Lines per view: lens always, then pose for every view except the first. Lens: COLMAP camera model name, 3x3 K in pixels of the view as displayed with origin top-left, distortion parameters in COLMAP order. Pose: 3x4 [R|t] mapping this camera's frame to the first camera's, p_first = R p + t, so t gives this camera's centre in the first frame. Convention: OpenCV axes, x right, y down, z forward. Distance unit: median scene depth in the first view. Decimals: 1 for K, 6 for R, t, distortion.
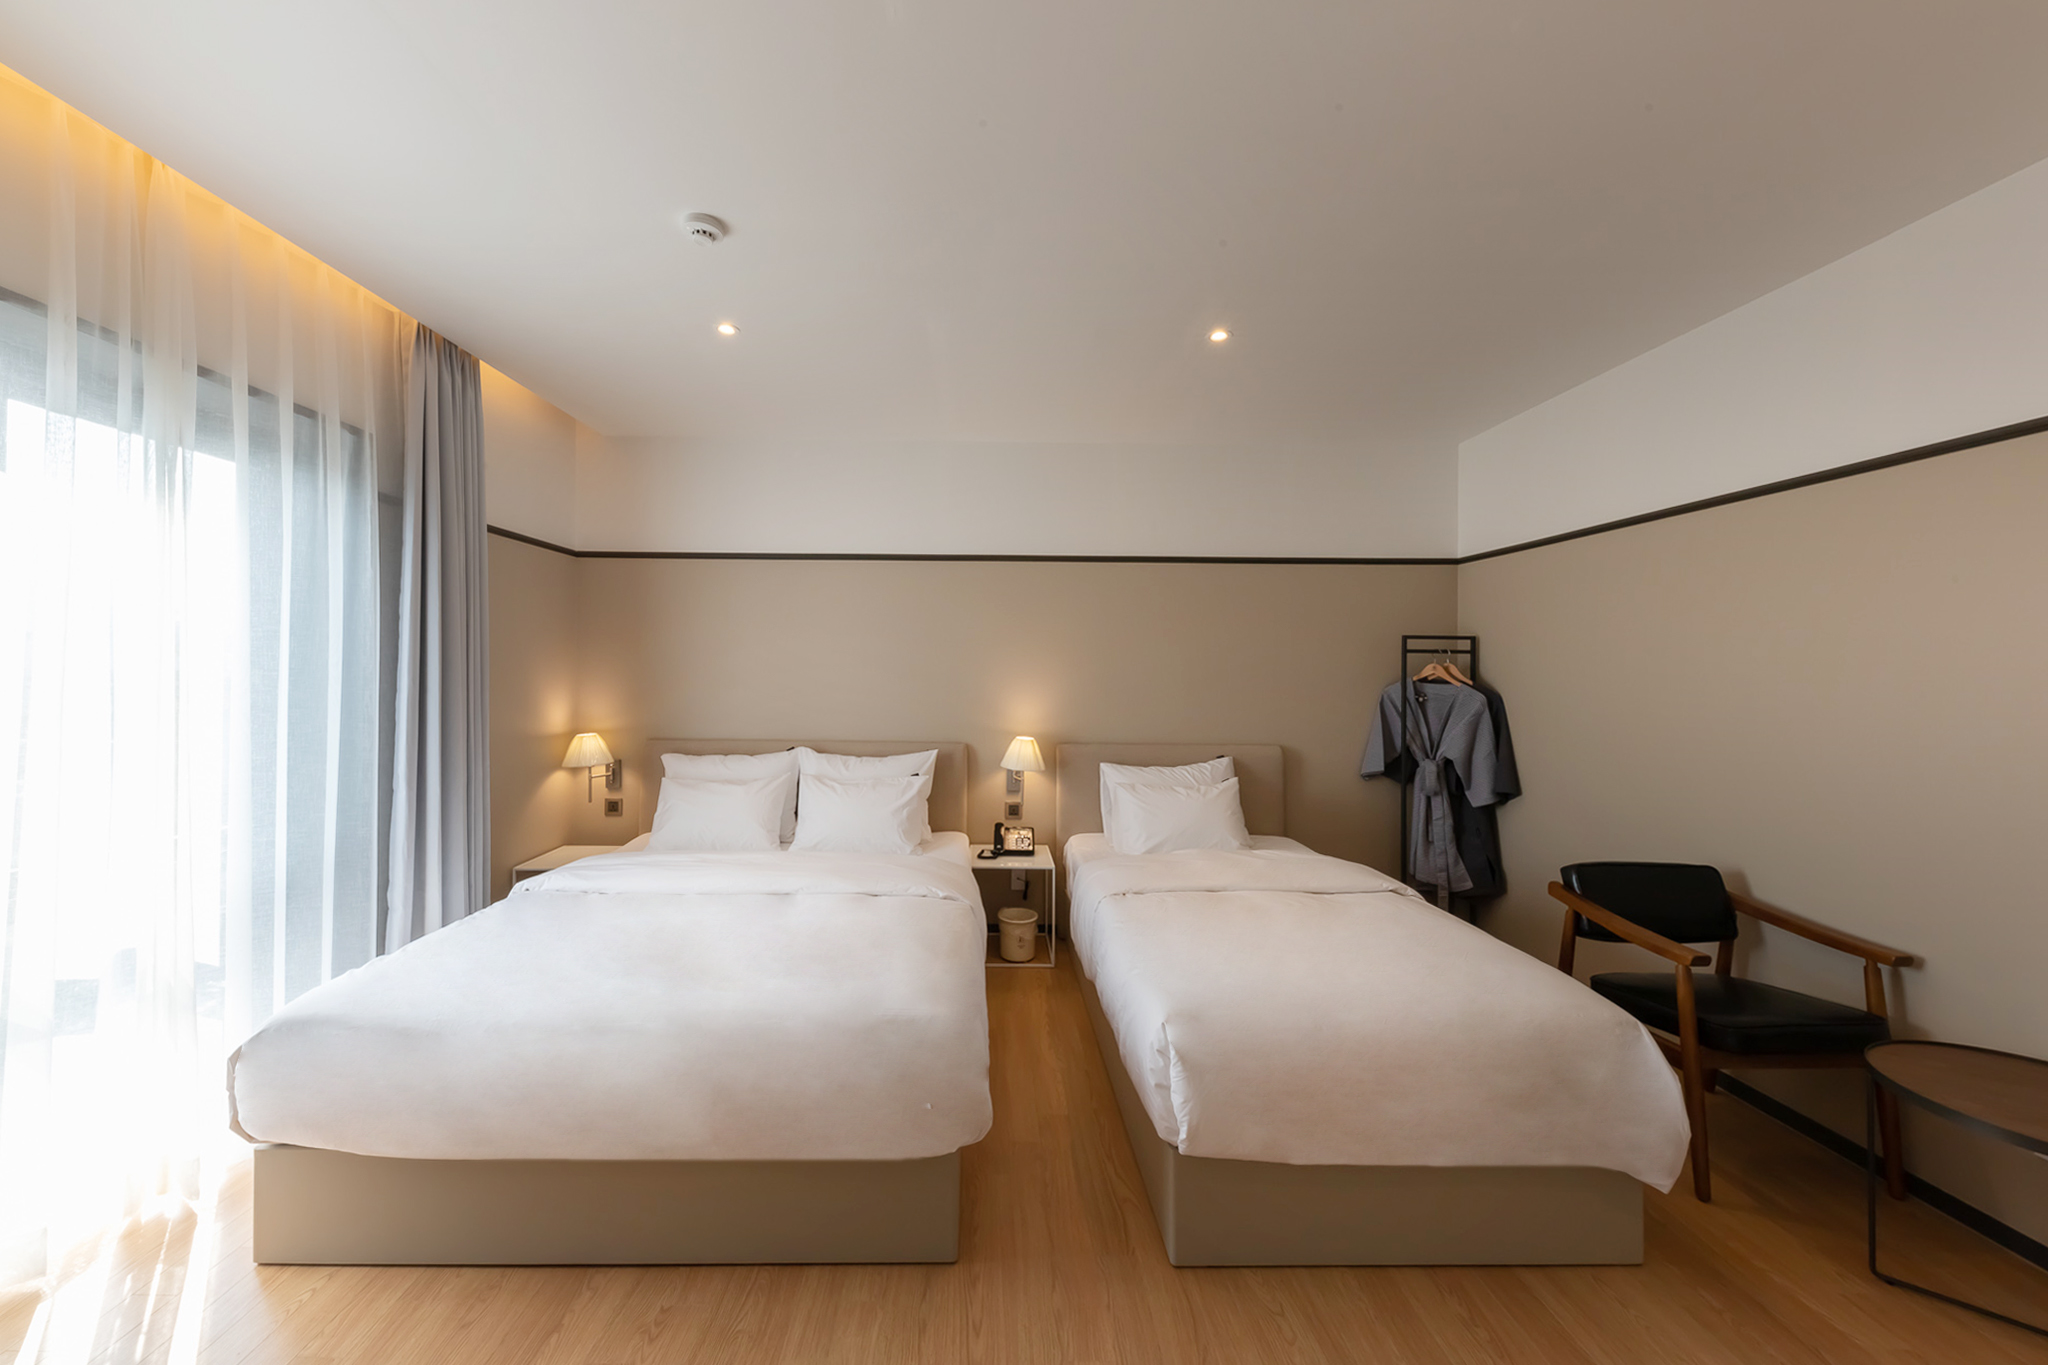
lens RADIAL K [[748.7, 0, 1022.9], [0, 748.7, 707.4], [0, 0, 1]] dist [-0.000730, -0.000183]
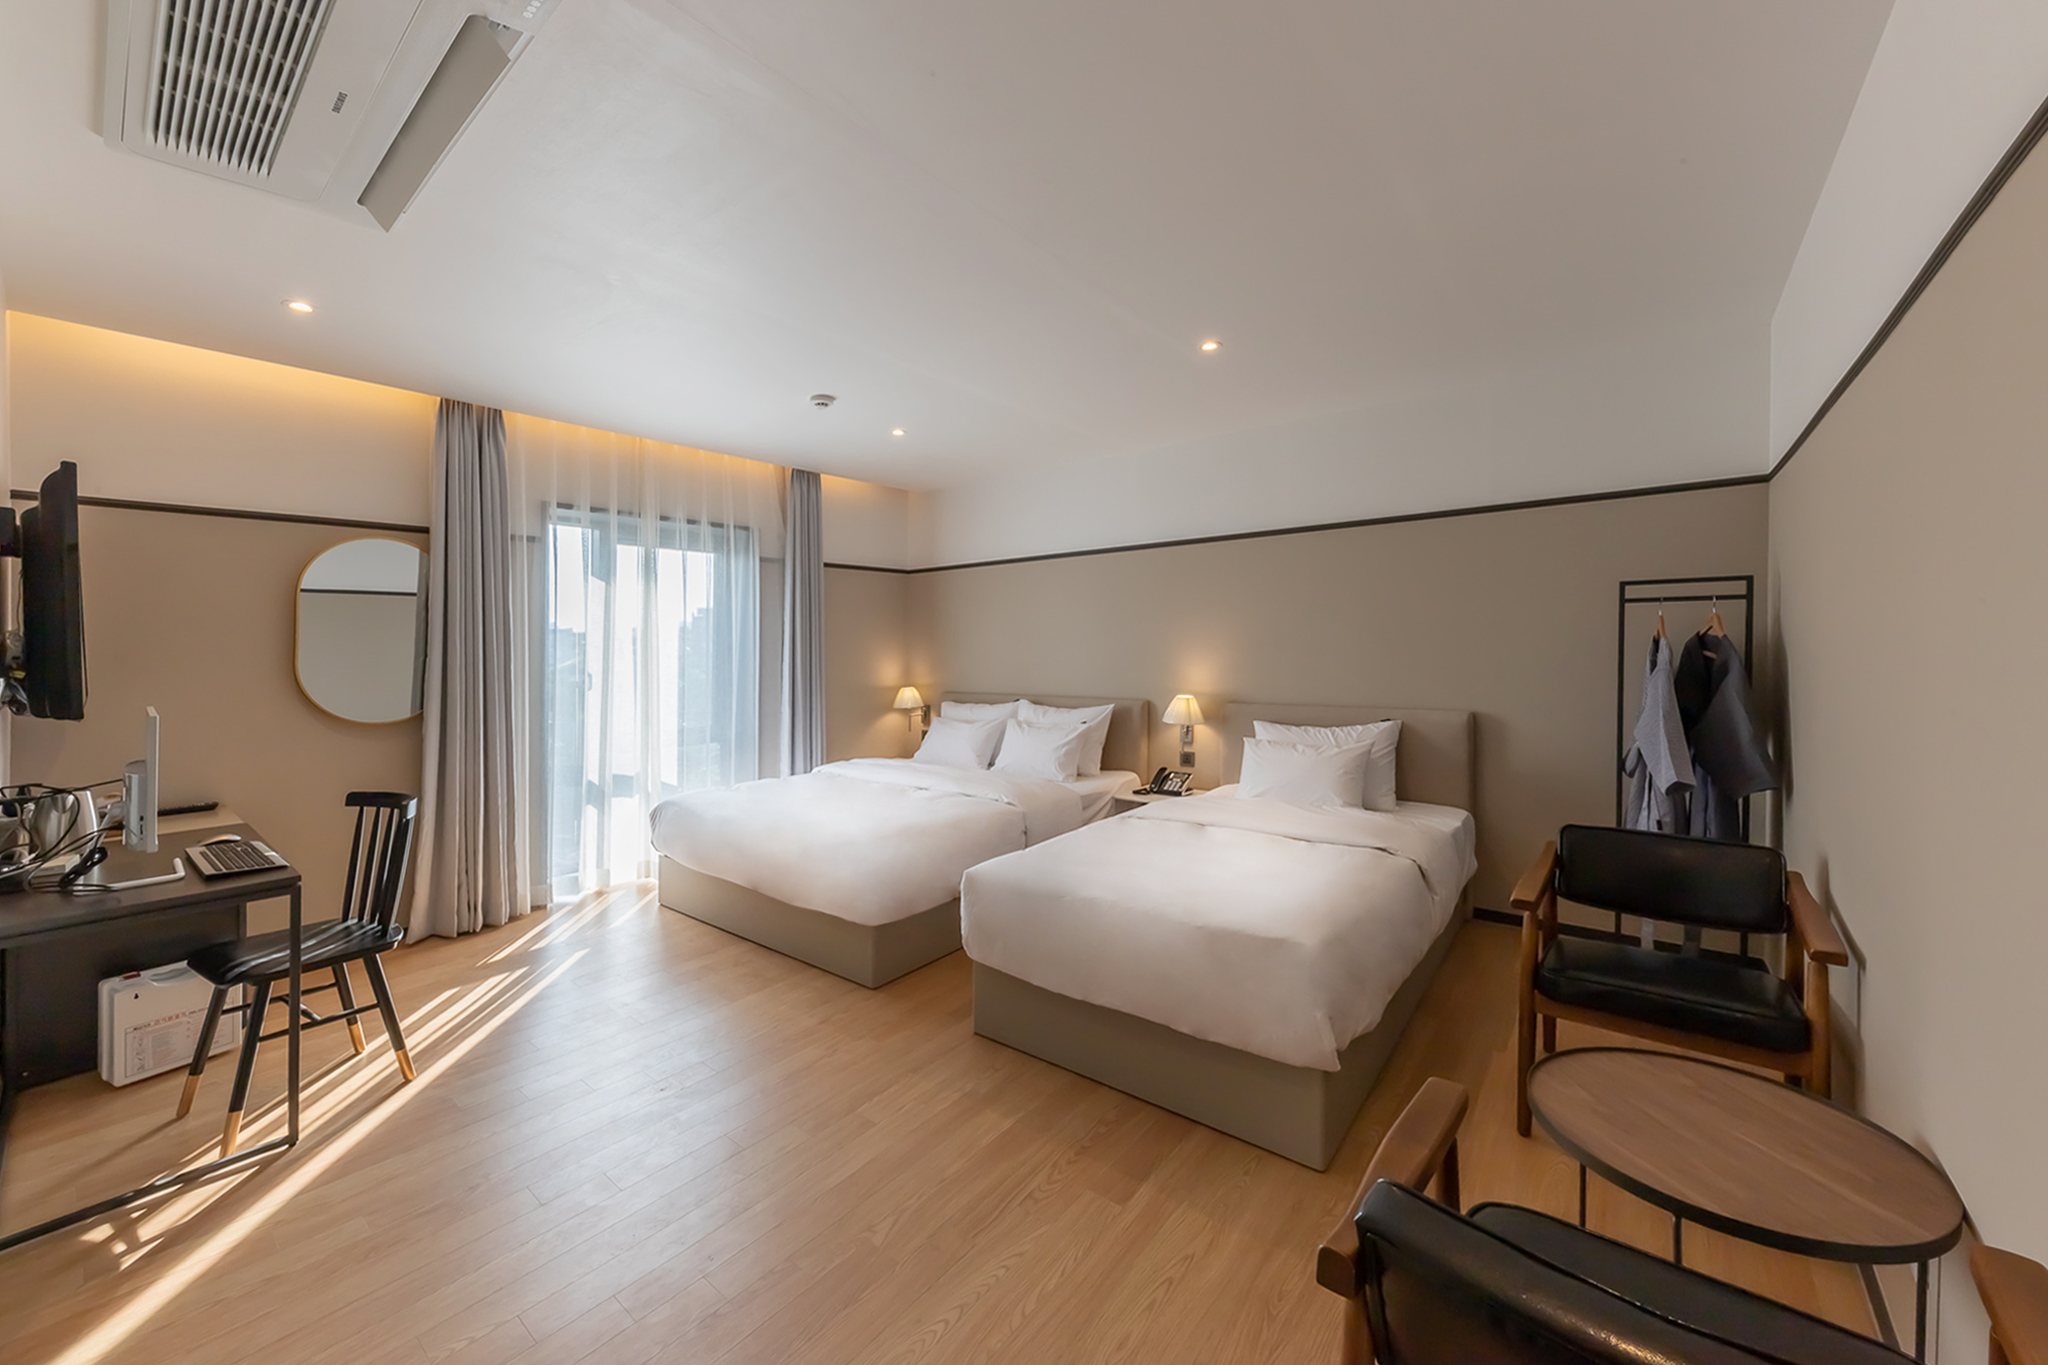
lens RADIAL K [[737.1, 0, 1033.7], [0, 737.1, 671.8], [0, 0, 1]] dist [-0.000279, -0.000039]
pose [[0.794154, -0.002972, -0.607709, 0.543907], [-0.004838, 0.999925, -0.011212, 0.017608], [0.607697, 0.011844, 0.794080, -0.051565]]
